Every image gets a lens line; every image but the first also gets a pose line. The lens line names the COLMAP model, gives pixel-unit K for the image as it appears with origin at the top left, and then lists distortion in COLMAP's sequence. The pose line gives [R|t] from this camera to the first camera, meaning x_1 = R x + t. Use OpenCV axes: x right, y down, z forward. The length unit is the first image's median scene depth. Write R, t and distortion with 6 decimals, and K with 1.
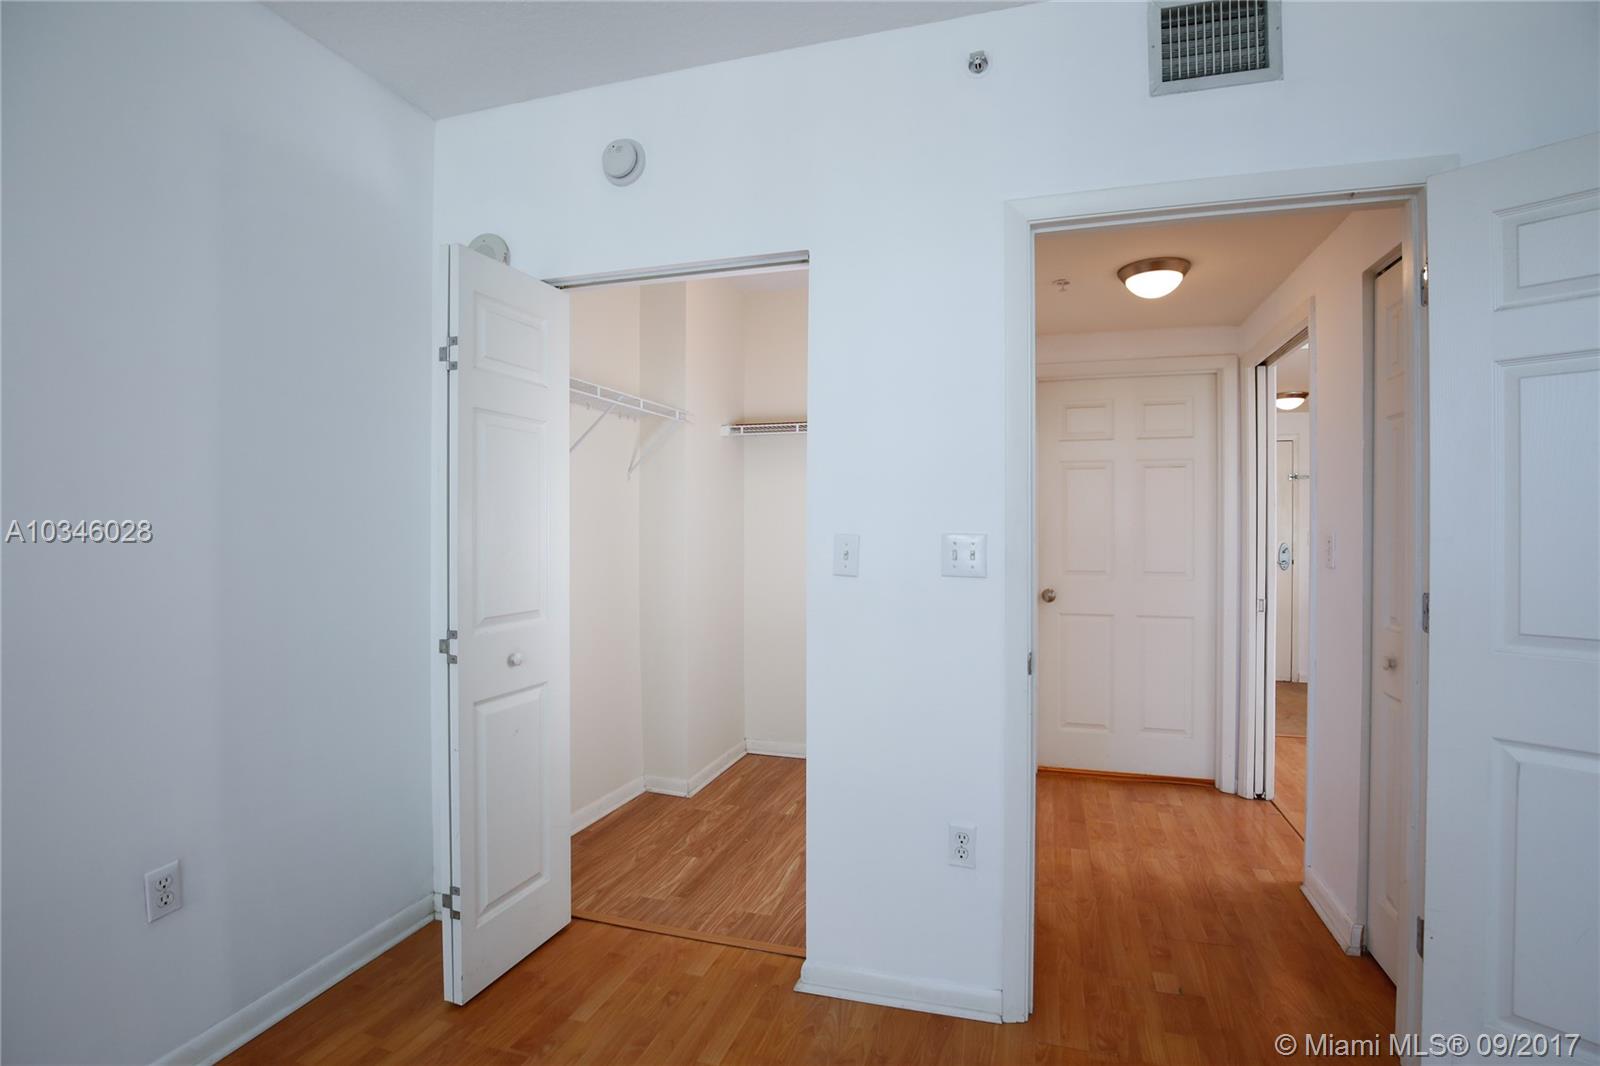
lens RADIAL K [[736.8, 0, 831.3], [0, 736.8, 532.5], [0, 0, 1]] dist [-0.032684, 0.006279]
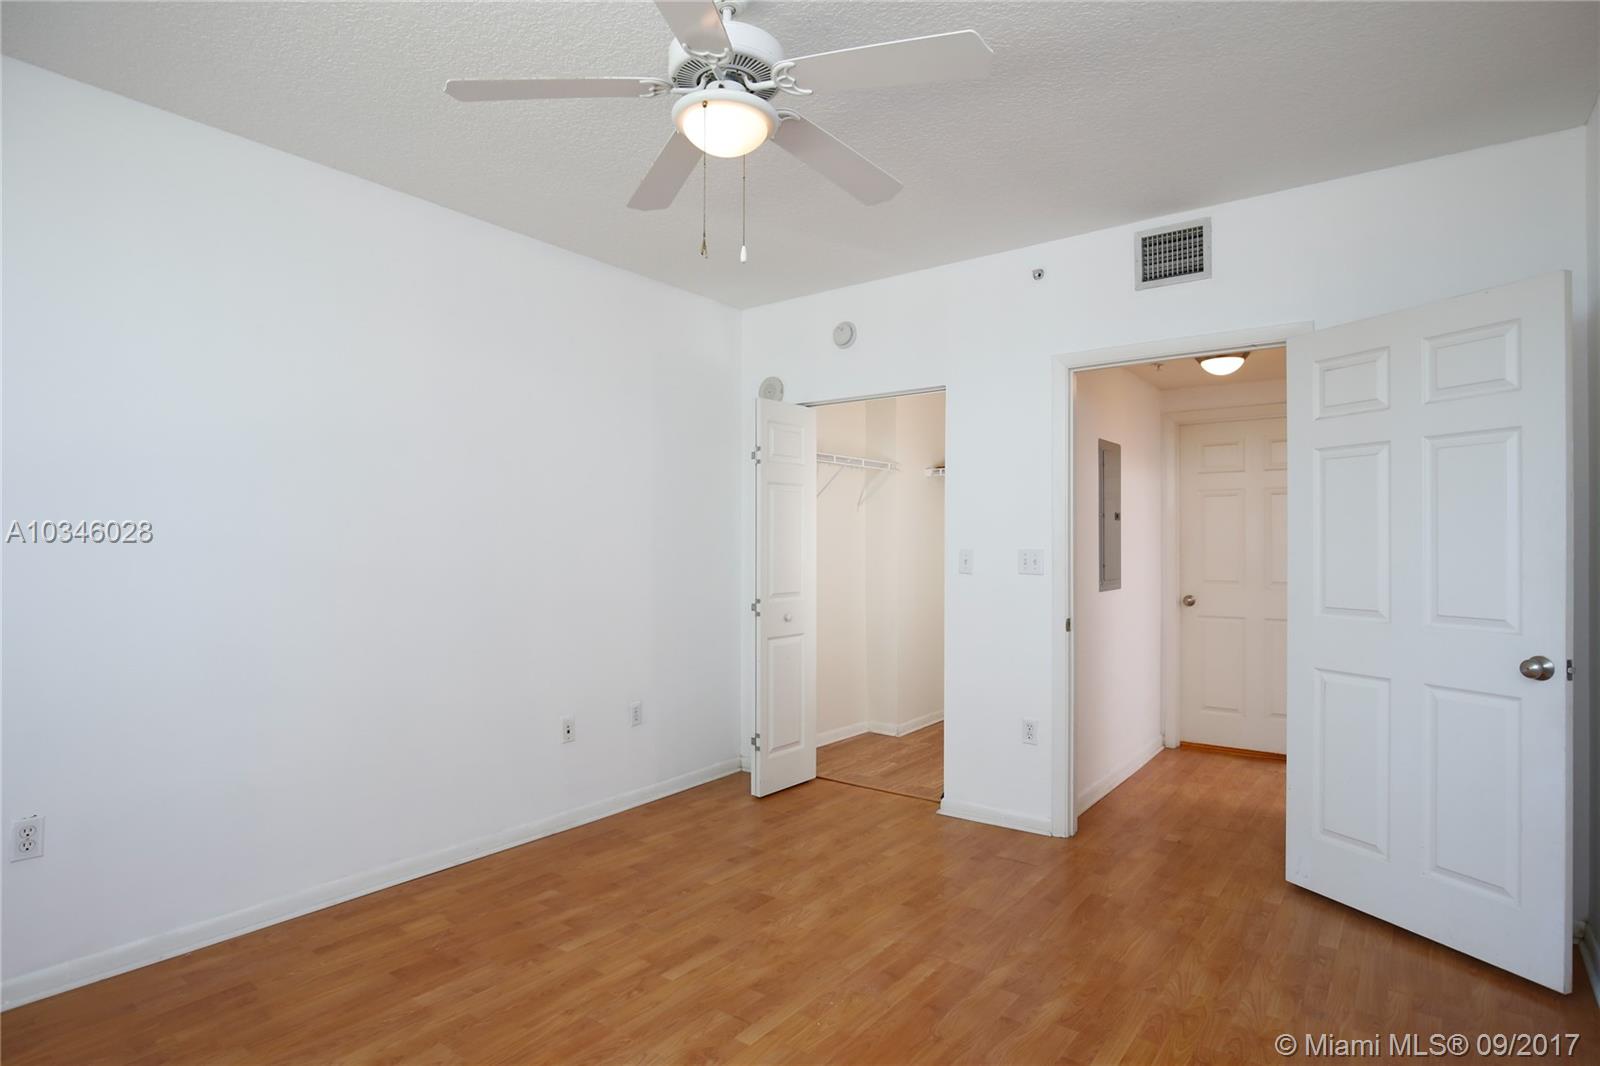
lens RADIAL K [[813.1, 0, 804.8], [0, 813.1, 539.9], [0, 0, 1]] dist [-0.033910, 0.009633]
pose [[0.933256, -0.002806, -0.359201, 0.323936], [-0.001233, 0.999939, -0.011015, 0.001534], [0.359210, 0.010723, 0.933195, -0.845191]]
